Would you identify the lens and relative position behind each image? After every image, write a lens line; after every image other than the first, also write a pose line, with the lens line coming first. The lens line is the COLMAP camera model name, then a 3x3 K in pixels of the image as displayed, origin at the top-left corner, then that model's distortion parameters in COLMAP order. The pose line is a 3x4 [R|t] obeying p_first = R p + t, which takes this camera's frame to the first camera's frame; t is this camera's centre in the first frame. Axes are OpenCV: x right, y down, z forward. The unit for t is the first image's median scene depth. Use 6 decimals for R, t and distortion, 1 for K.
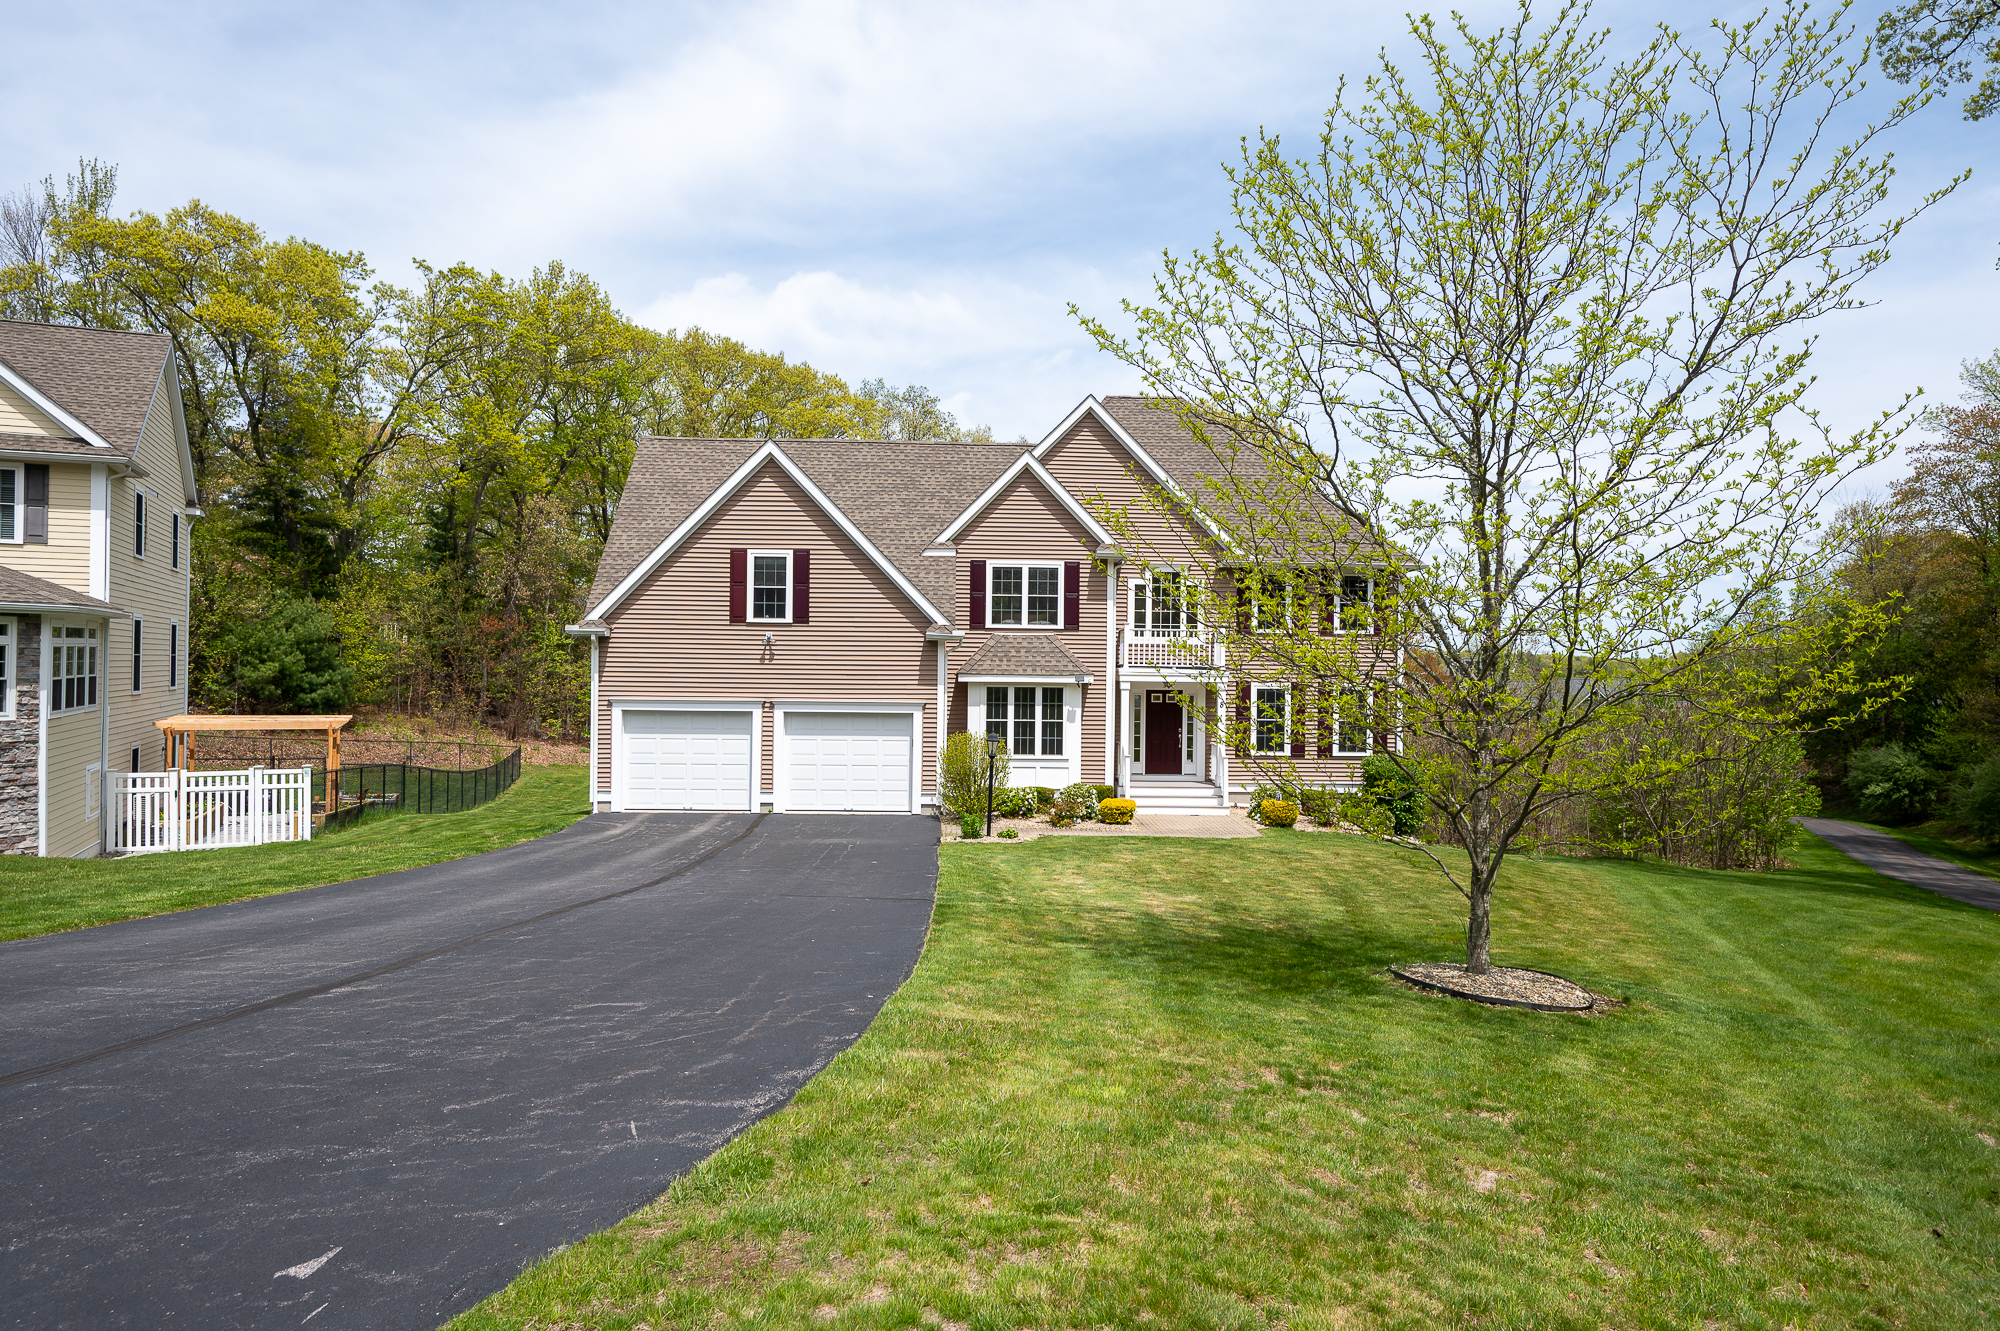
lens RADIAL K [[1213.3, 0, 1003.7], [0, 1213.3, 668.2], [0, 0, 1]] dist [-0.002267, 0.000025]
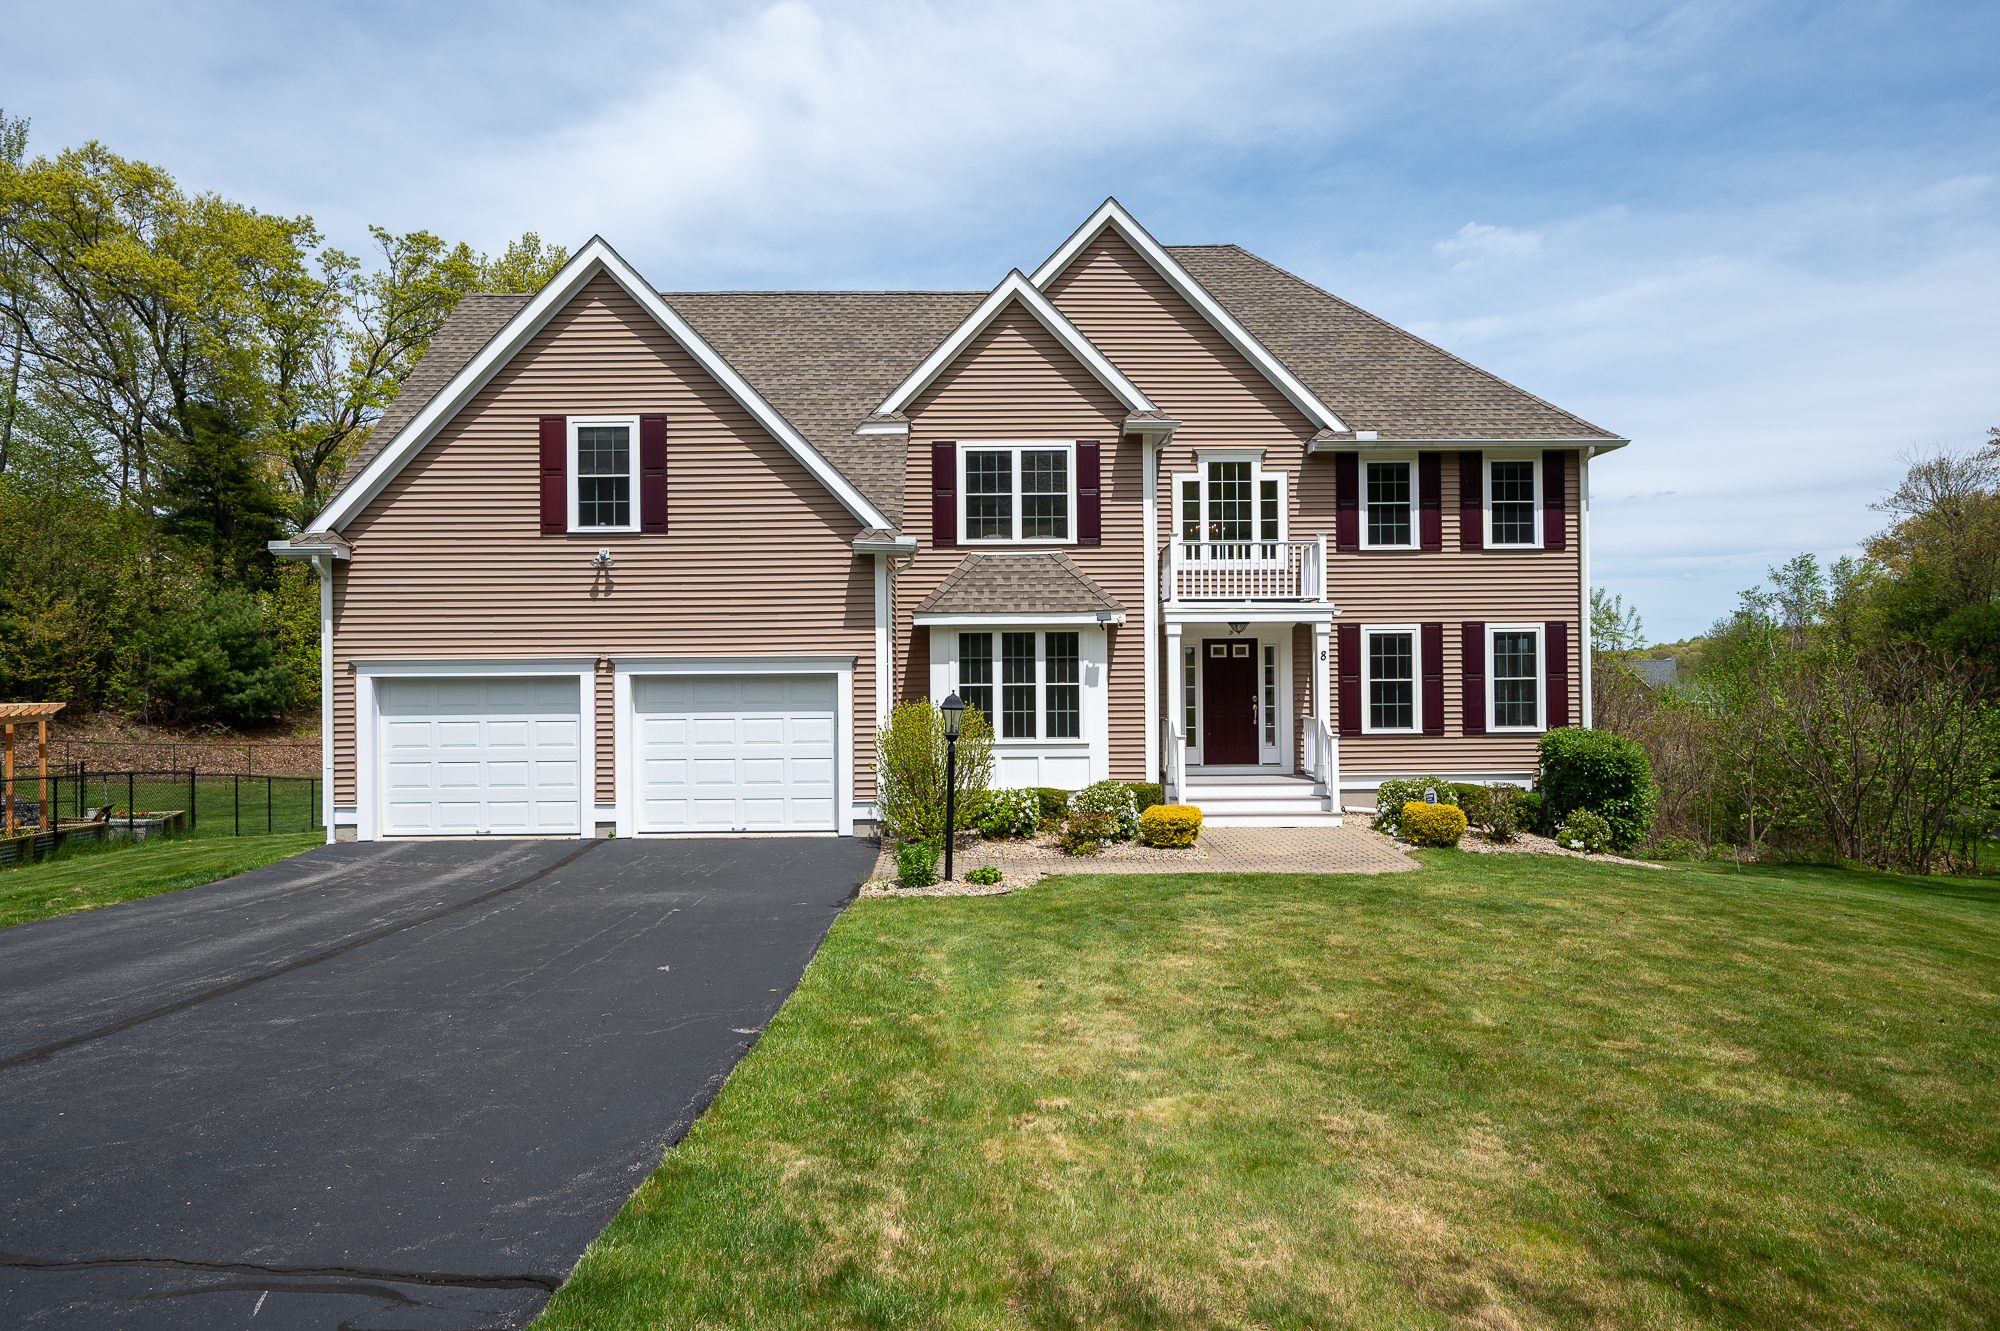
lens RADIAL K [[1166.8, 0, 997.4], [0, 1166.8, 664.3], [0, 0, 1]] dist [-0.003594, -0.000725]
pose [[0.999539, -0.020754, -0.022167, 0.019665], [0.020678, 0.999779, -0.003686, 0.034226], [0.022239, 0.003226, 0.999747, 0.382114]]
